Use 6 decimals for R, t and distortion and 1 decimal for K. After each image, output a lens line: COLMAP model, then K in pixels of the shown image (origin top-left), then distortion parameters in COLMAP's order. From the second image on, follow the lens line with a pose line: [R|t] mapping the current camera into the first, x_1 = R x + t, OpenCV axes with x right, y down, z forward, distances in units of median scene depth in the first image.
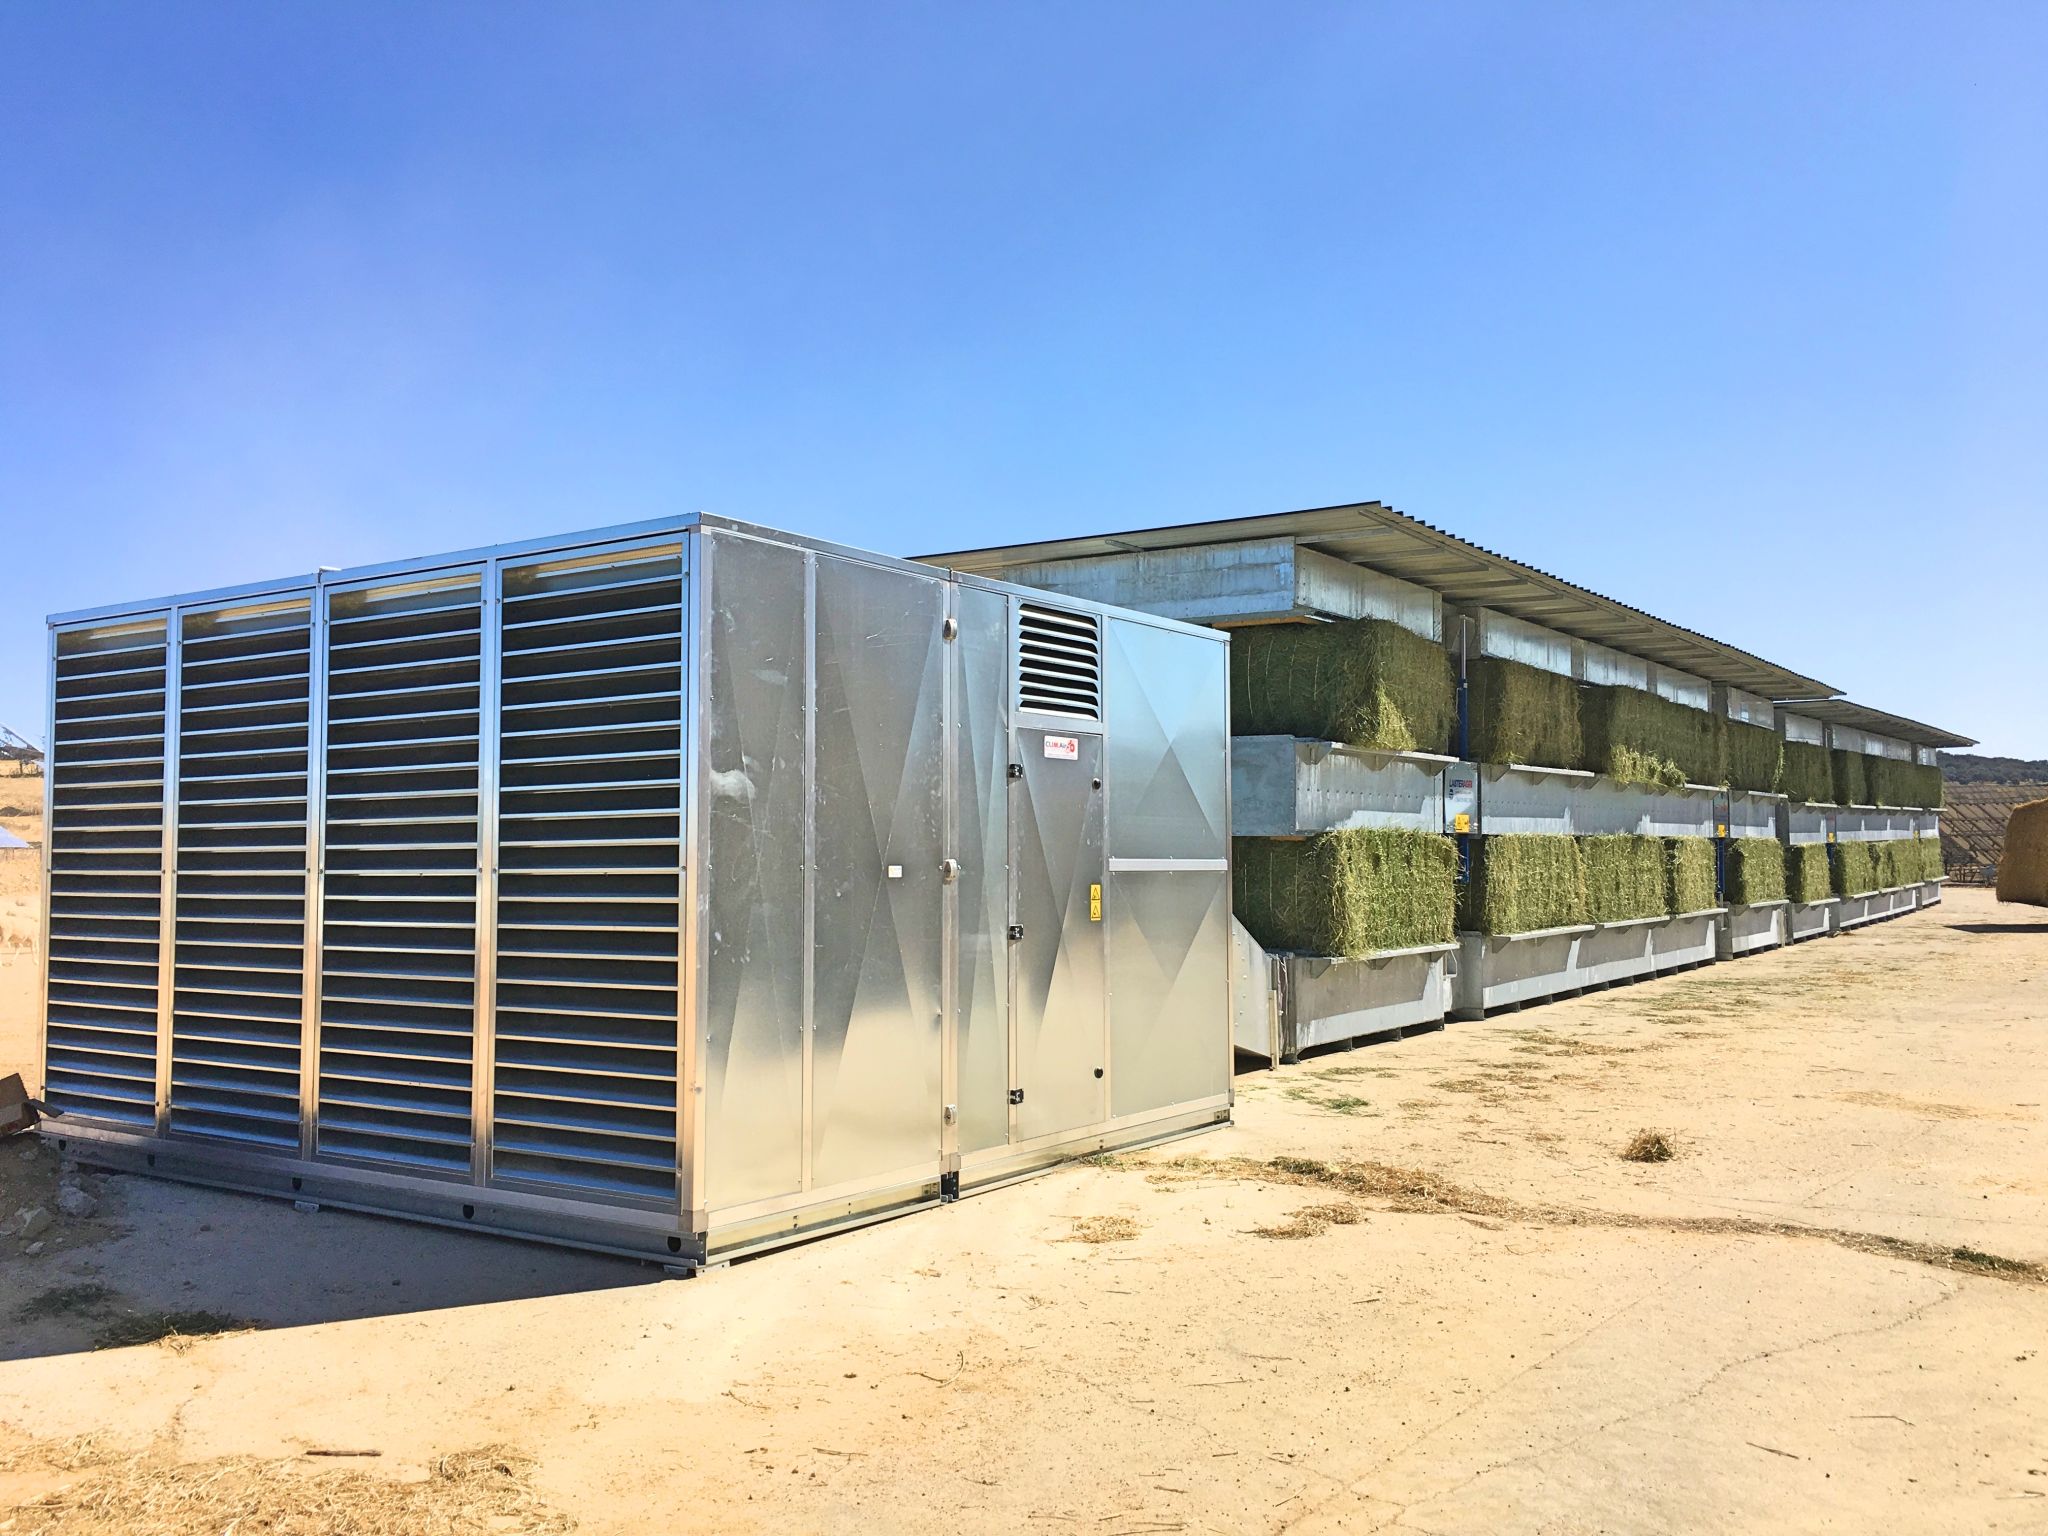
lens RADIAL K [[1754.7, 0, 1007.7], [0, 1754.7, 764.2], [0, 0, 1]] dist [0.006910, -0.065424]
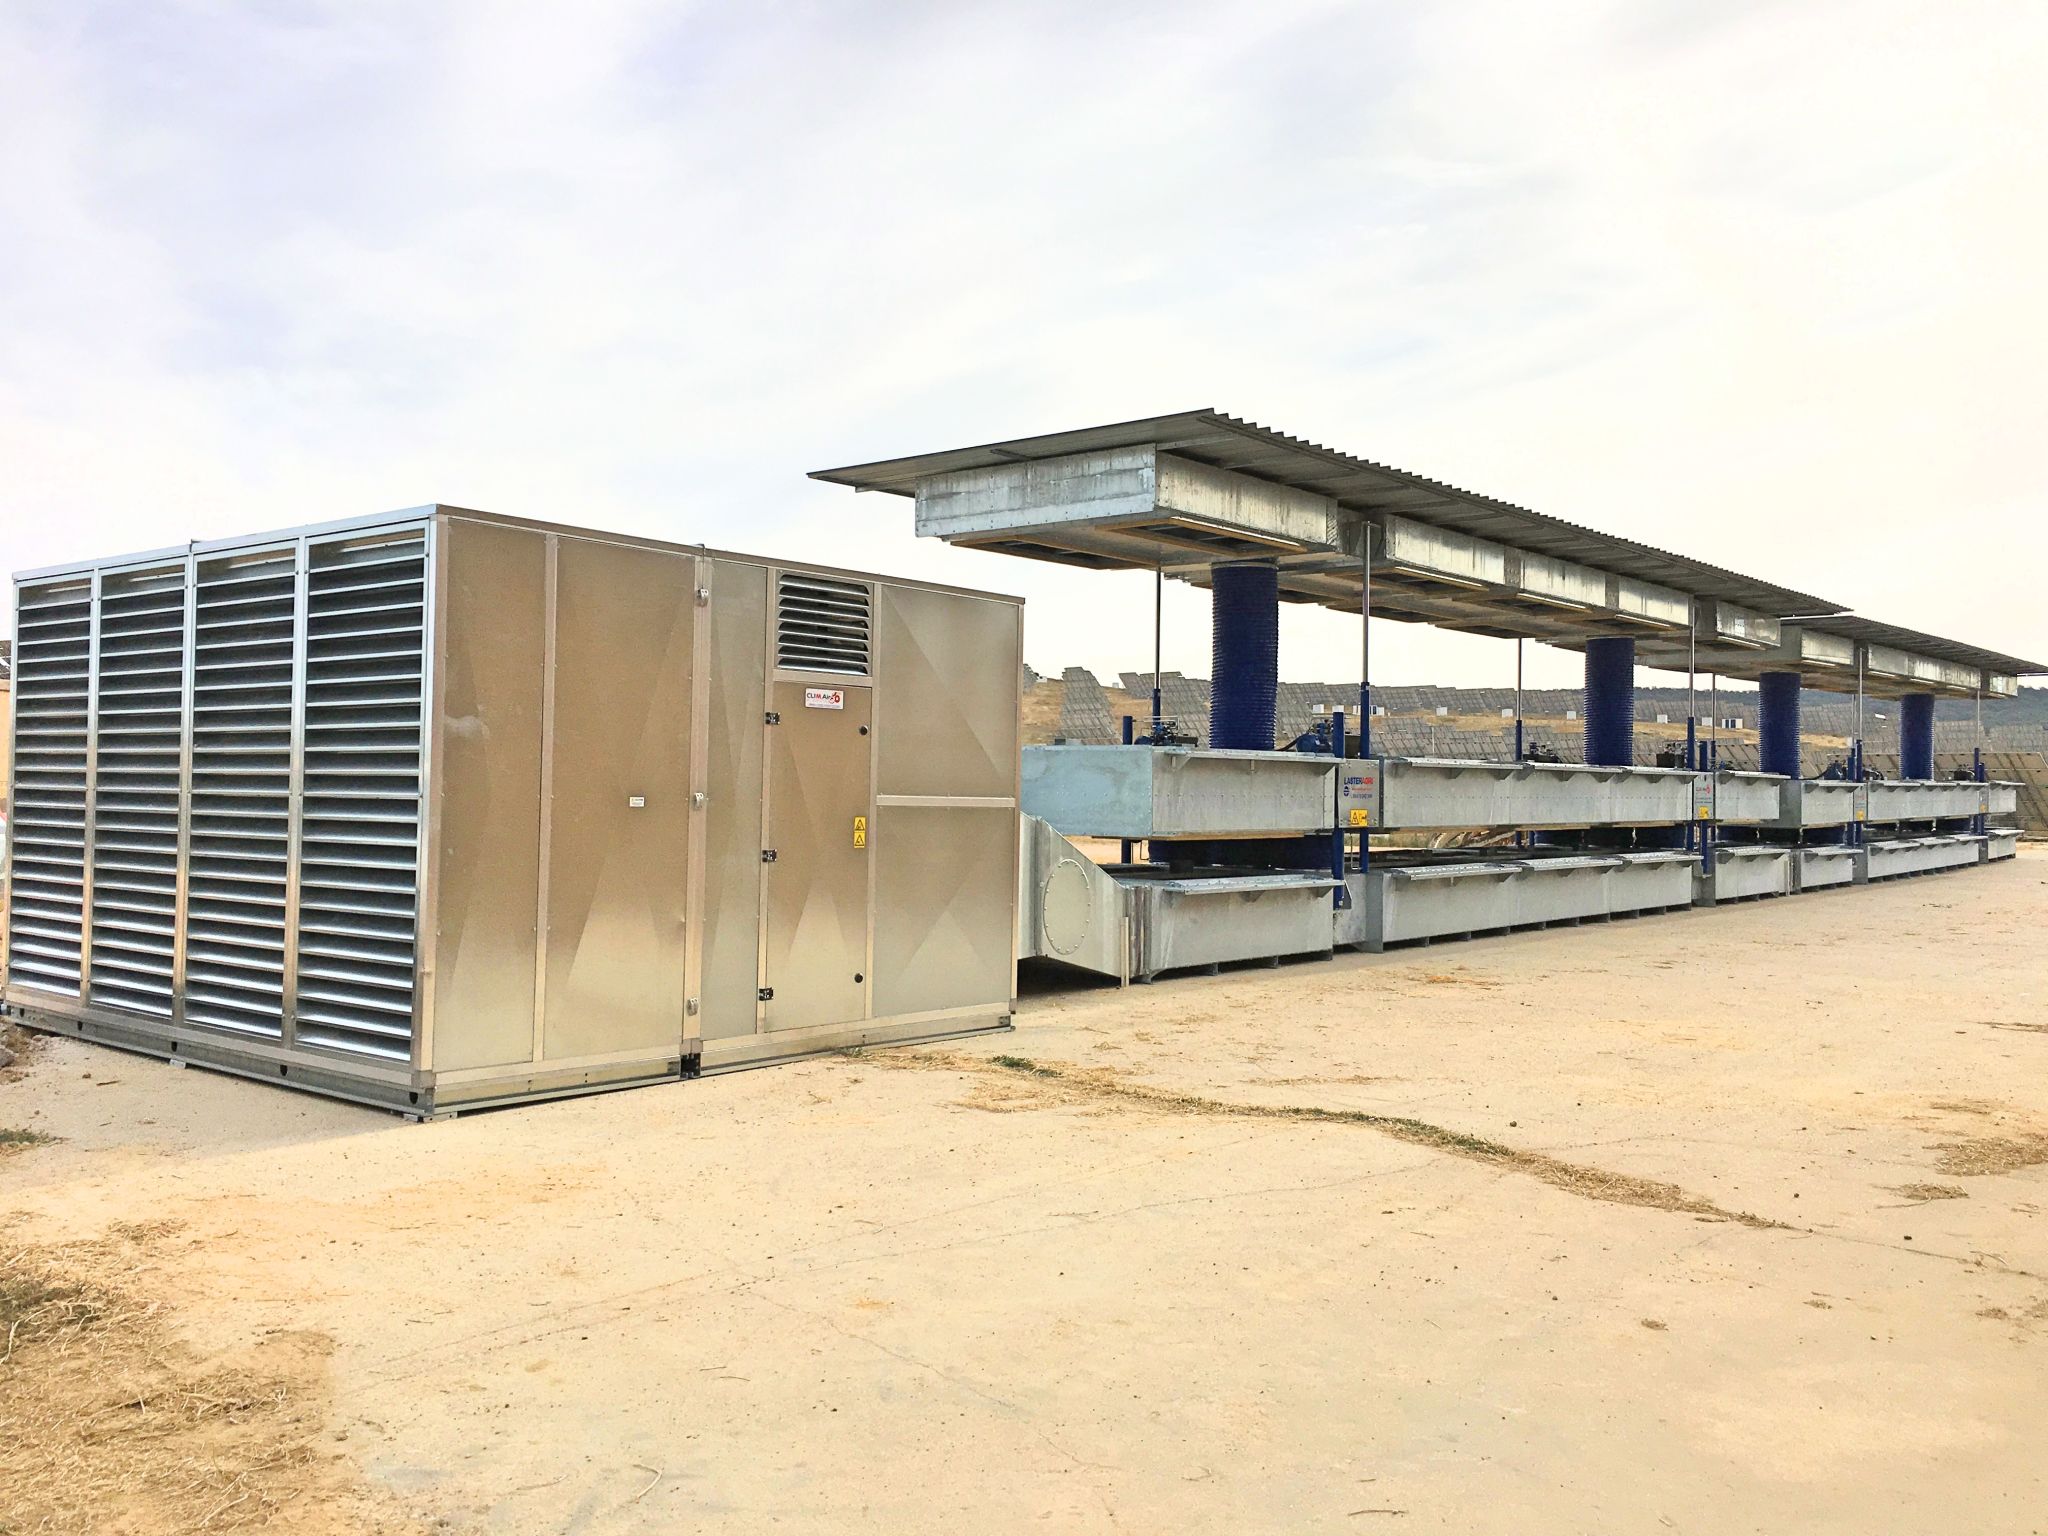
lens RADIAL K [[1754.7, 0, 1044.9], [0, 1754.7, 764.3], [0, 0, 1]] dist [0.006910, -0.065424]
pose [[0.997112, 0.021857, -0.072736, 0.271625], [-0.019036, 0.999048, 0.039254, -0.014846], [0.073525, -0.037756, 0.996578, -0.155046]]
